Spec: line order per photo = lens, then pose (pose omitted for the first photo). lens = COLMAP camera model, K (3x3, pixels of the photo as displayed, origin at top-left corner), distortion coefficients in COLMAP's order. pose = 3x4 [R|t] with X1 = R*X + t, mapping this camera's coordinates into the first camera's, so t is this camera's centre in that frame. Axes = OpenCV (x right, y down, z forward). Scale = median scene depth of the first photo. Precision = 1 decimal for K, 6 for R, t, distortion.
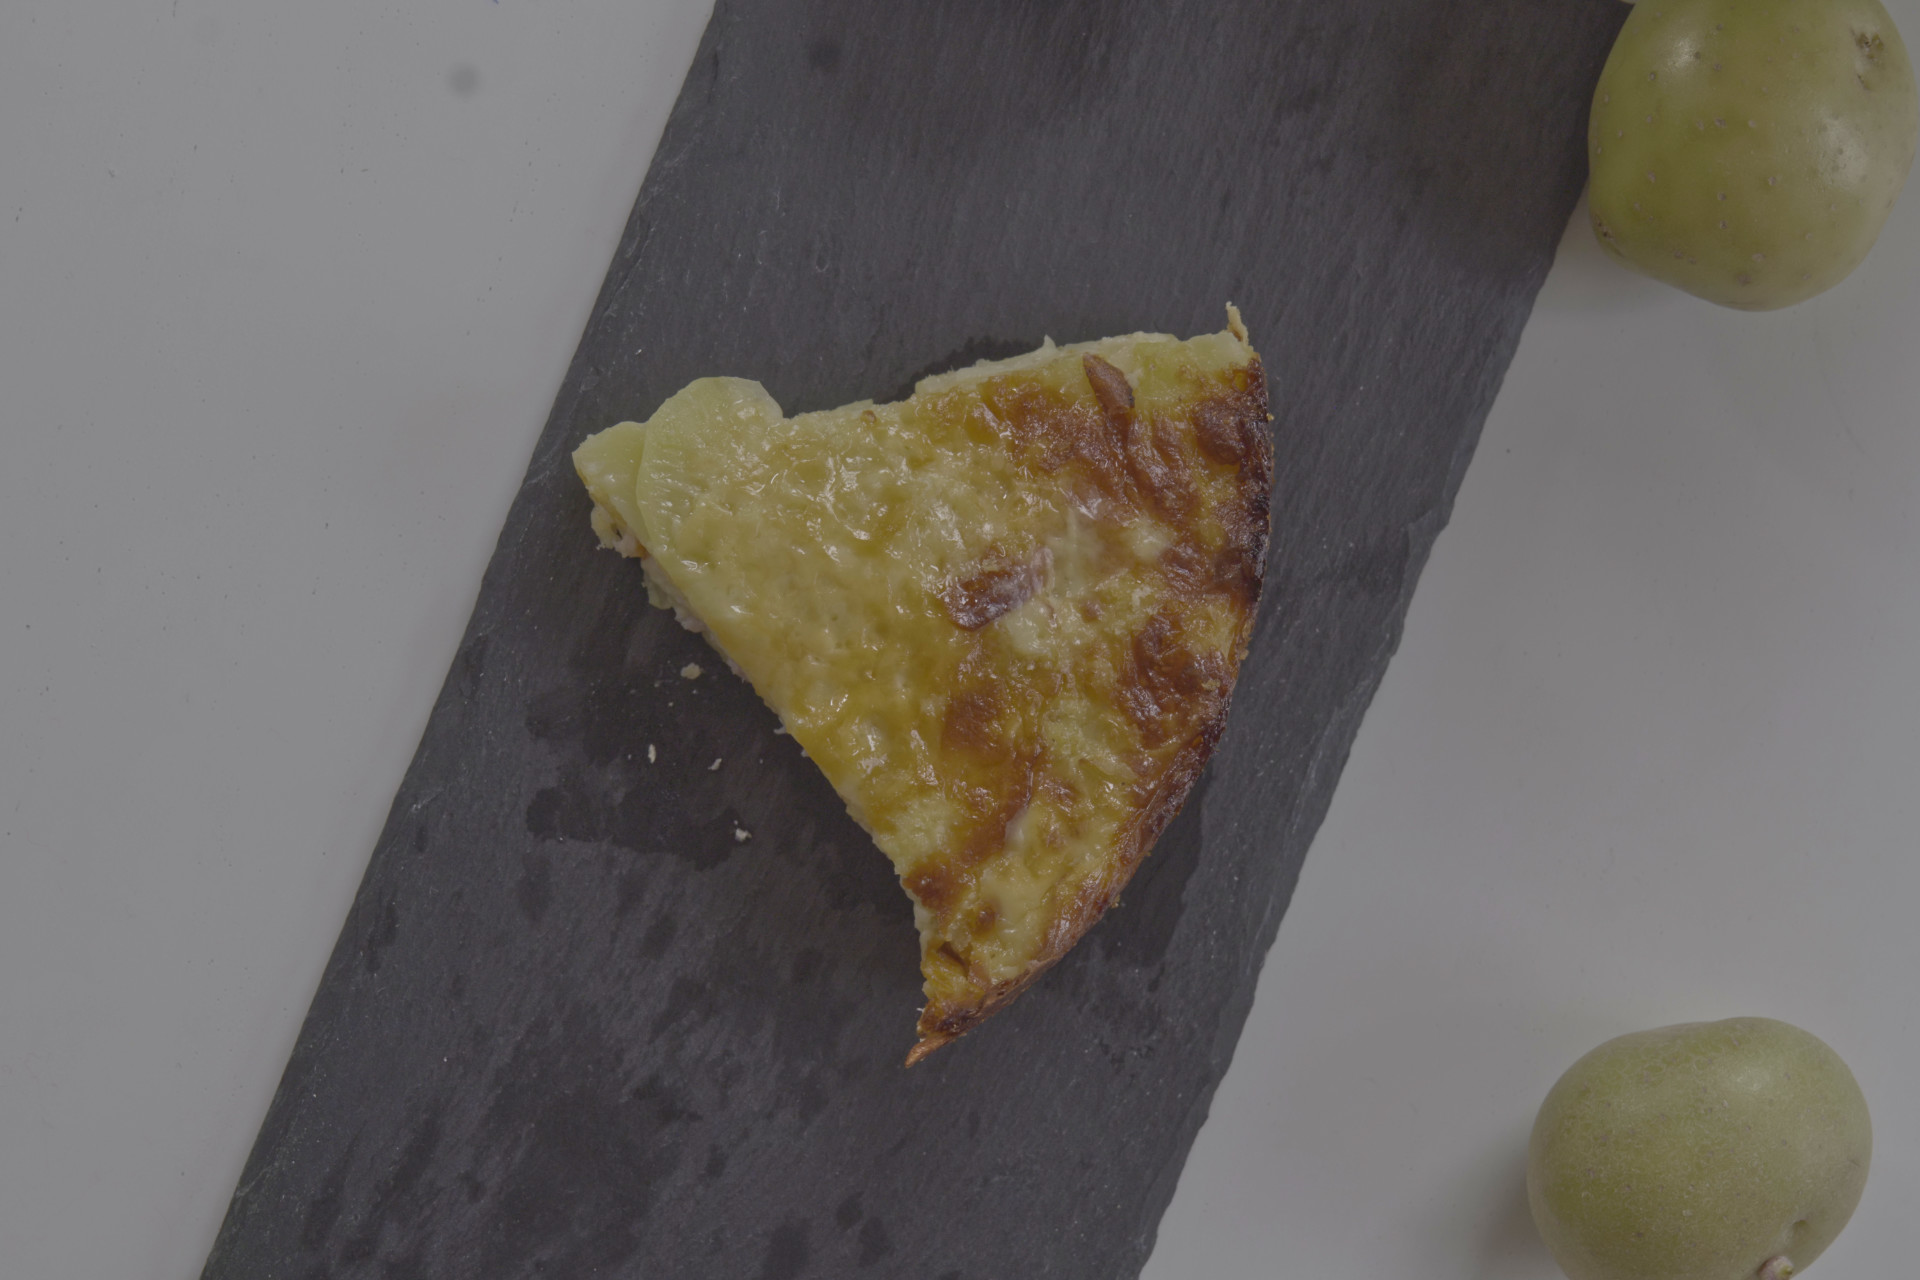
lens RADIAL K [[3322.5, 0, 965.2], [0, 3322.5, 658.0], [0, 0, 1]] dist [0.003448, 0.108884]
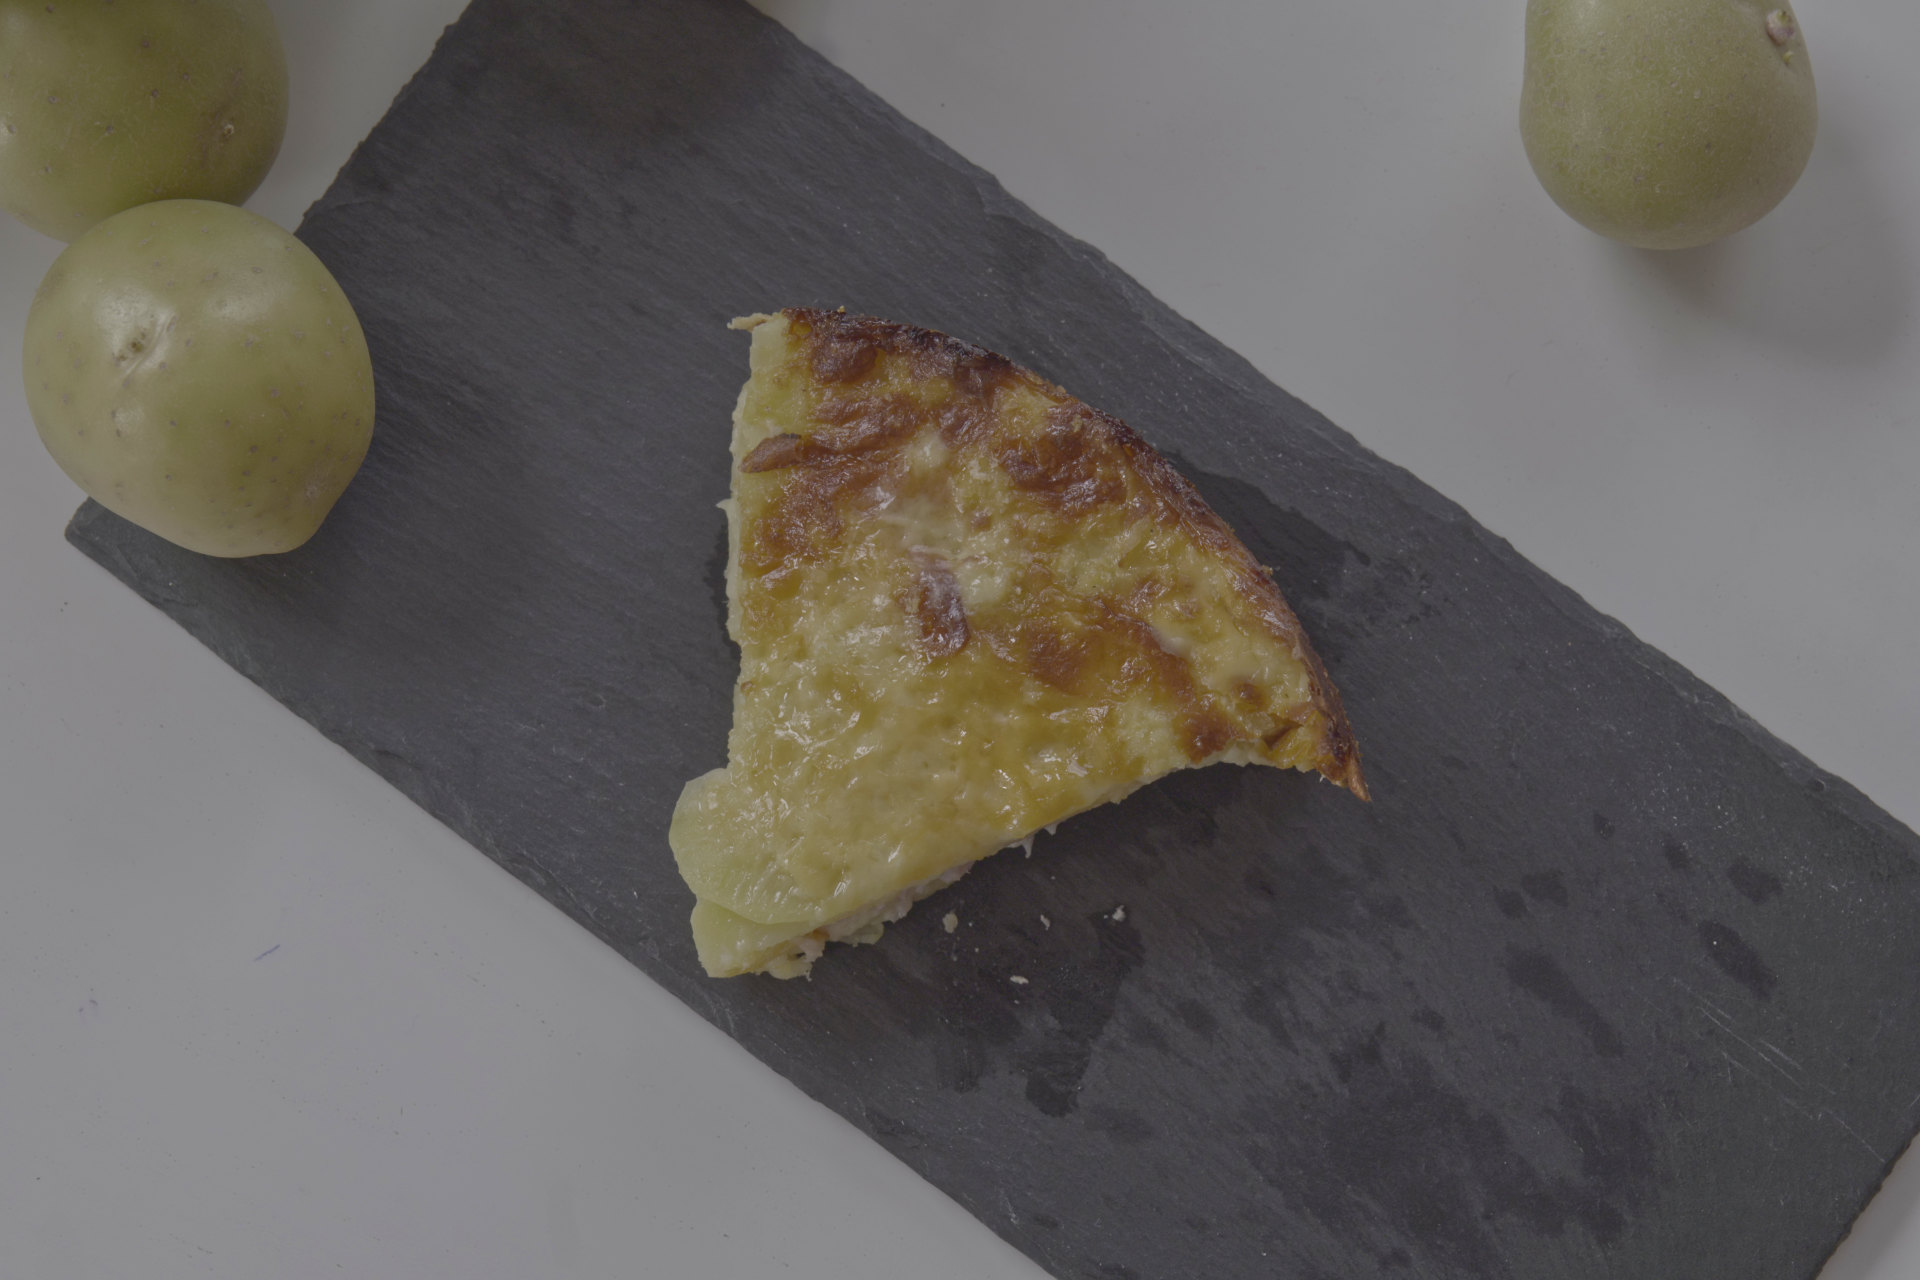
lens RADIAL K [[3322.5, 0, 965.2], [0, 3322.5, 658.0], [0, 0, 1]] dist [0.003448, 0.108884]
pose [[0.242724, -0.969546, 0.032642, -0.036973], [0.967737, 0.239652, -0.077797, 0.069941], [0.067605, 0.050472, 0.996435, -0.018992]]
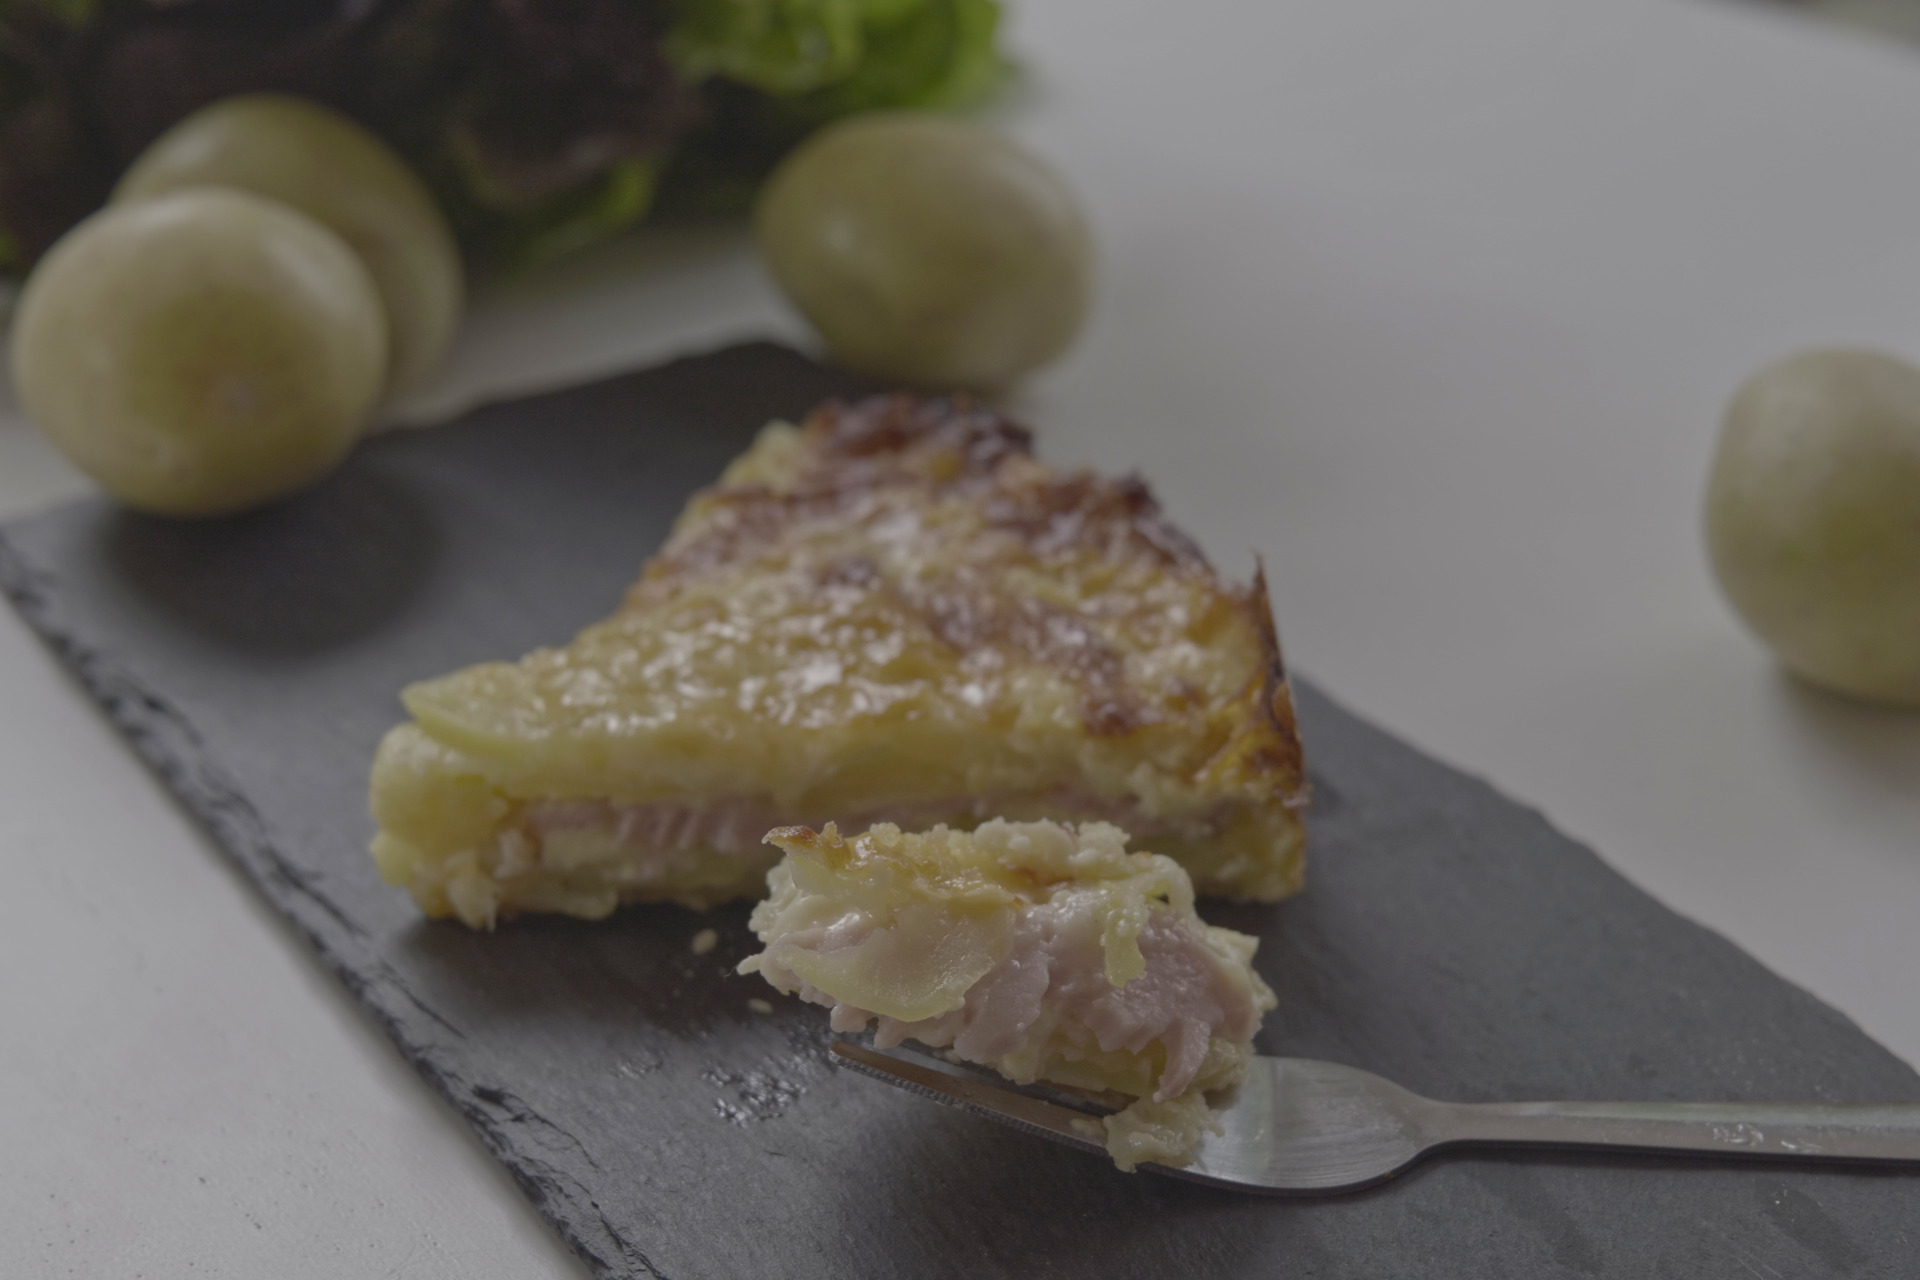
lens RADIAL K [[3322.5, 0, 965.2], [0, 3322.5, 658.0], [0, 0, 1]] dist [0.003448, 0.108884]
pose [[0.562572, -0.450539, 0.693201, -0.543175], [0.824412, 0.242720, -0.511304, 0.421219], [0.062109, 0.859129, 0.507977, 0.591523]]
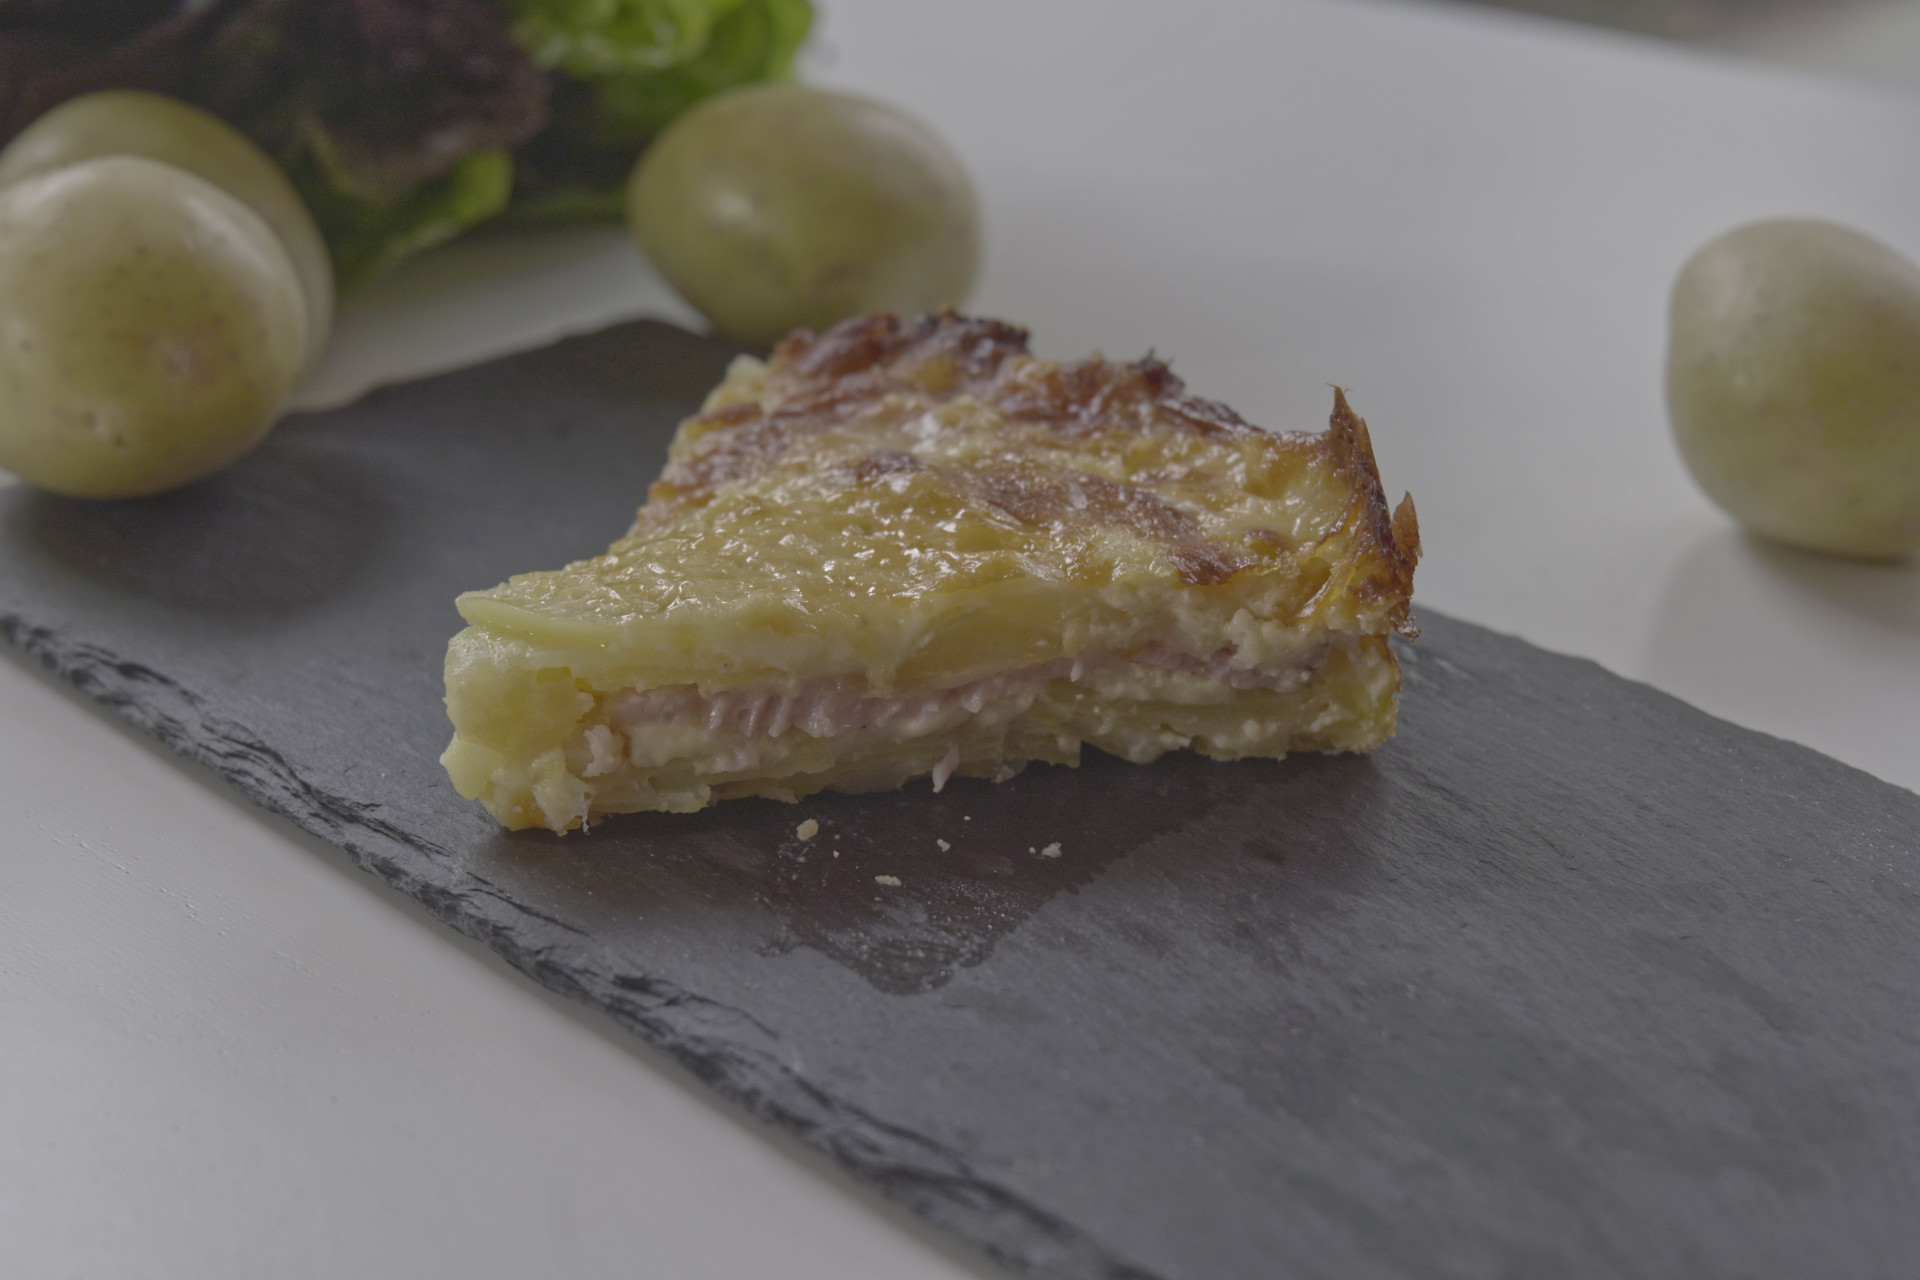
lens RADIAL K [[3322.5, 0, 965.2], [0, 3322.5, 658.0], [0, 0, 1]] dist [0.003448, 0.108884]
pose [[0.417376, -0.439068, 0.795624, -0.623600], [0.906814, 0.144355, -0.396042, 0.313108], [0.059038, 0.886781, 0.458403, 0.665686]]
